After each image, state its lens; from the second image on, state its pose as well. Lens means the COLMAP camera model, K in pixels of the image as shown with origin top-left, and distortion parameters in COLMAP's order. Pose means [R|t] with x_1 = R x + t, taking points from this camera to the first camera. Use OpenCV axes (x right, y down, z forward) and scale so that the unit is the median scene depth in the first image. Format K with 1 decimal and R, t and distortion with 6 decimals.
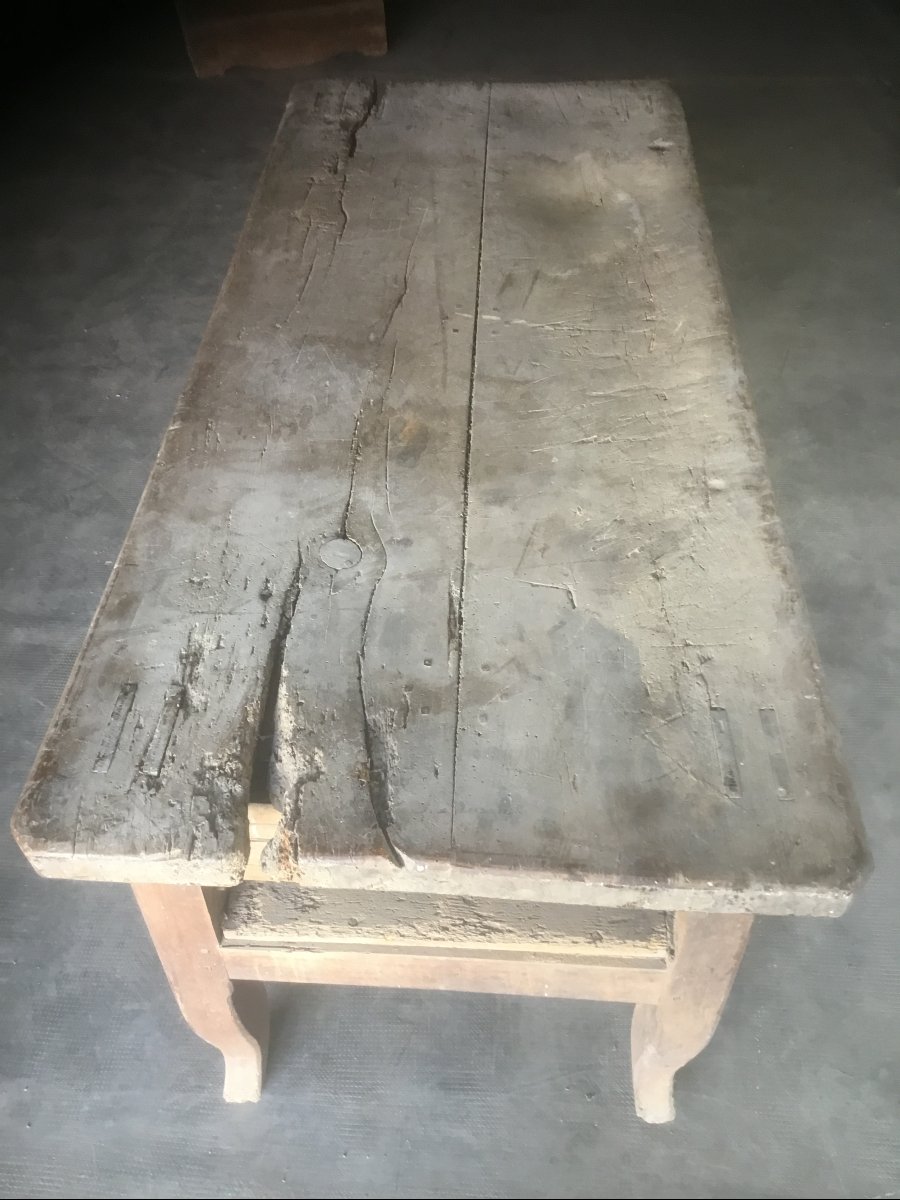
lens RADIAL K [[1078.9, 0, 438.2], [0, 1078.9, 608.4], [0, 0, 1]] dist [0.125877, -0.246243]
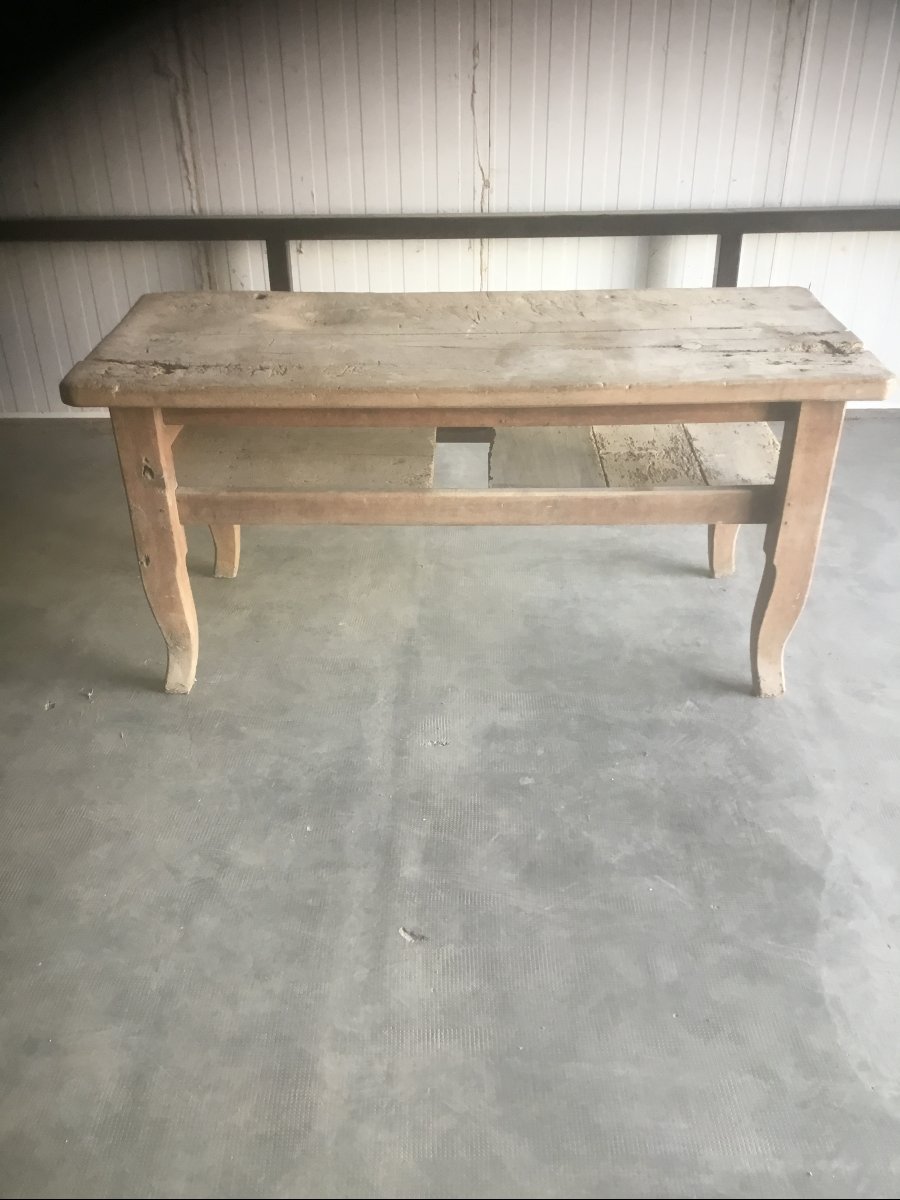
lens RADIAL K [[1078.9, 0, 438.2], [0, 1078.9, 608.4], [0, 0, 1]] dist [0.125877, -0.246243]
pose [[-0.030632, -0.506025, 0.861975, -2.042788], [0.726007, 0.581473, 0.367156, -0.840427], [-0.687005, 0.637046, 0.349566, 0.888202]]
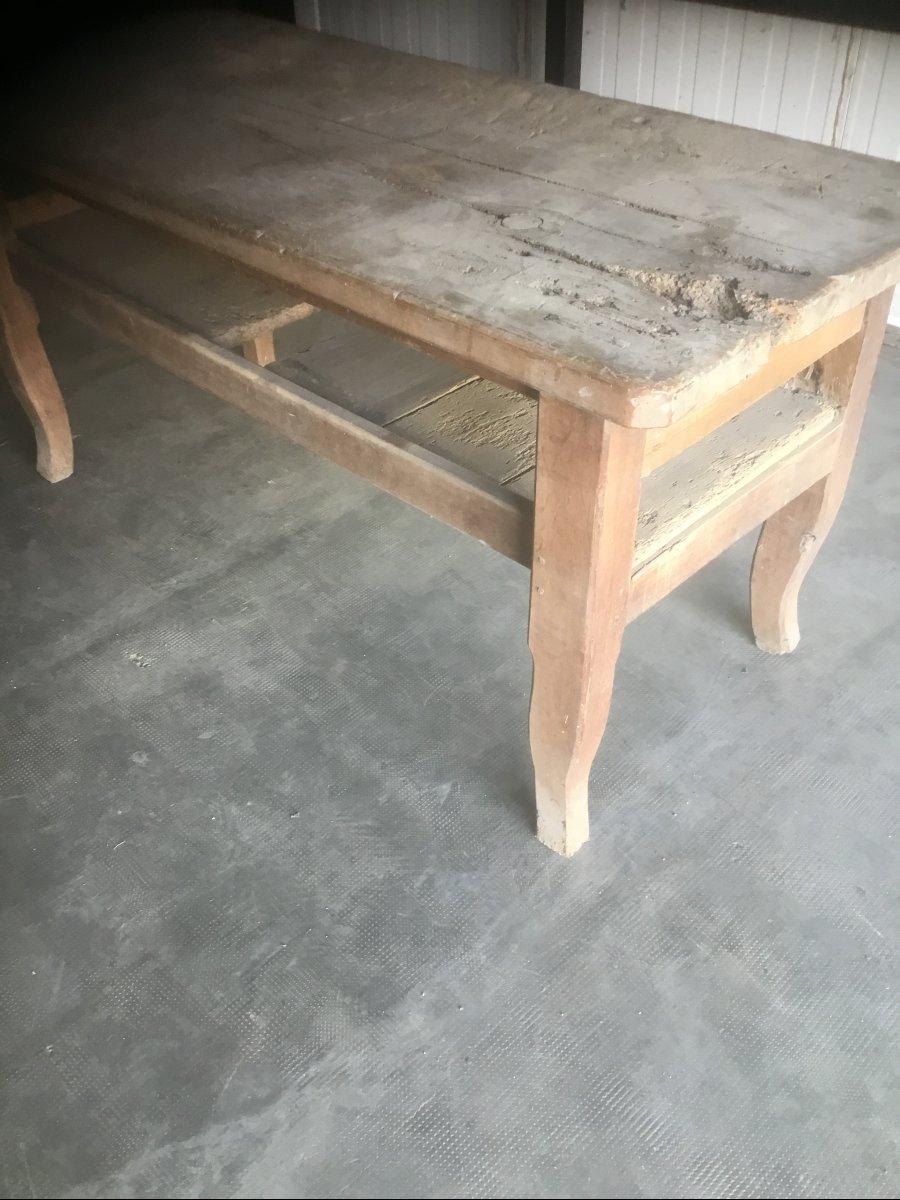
lens RADIAL K [[1078.9, 0, 438.2], [0, 1078.9, 608.4], [0, 0, 1]] dist [0.125877, -0.246243]
pose [[0.664101, -0.488893, 0.565644, -0.950968], [0.552563, 0.830597, 0.069153, 0.150977], [-0.503631, 0.266629, 0.821745, 0.208566]]
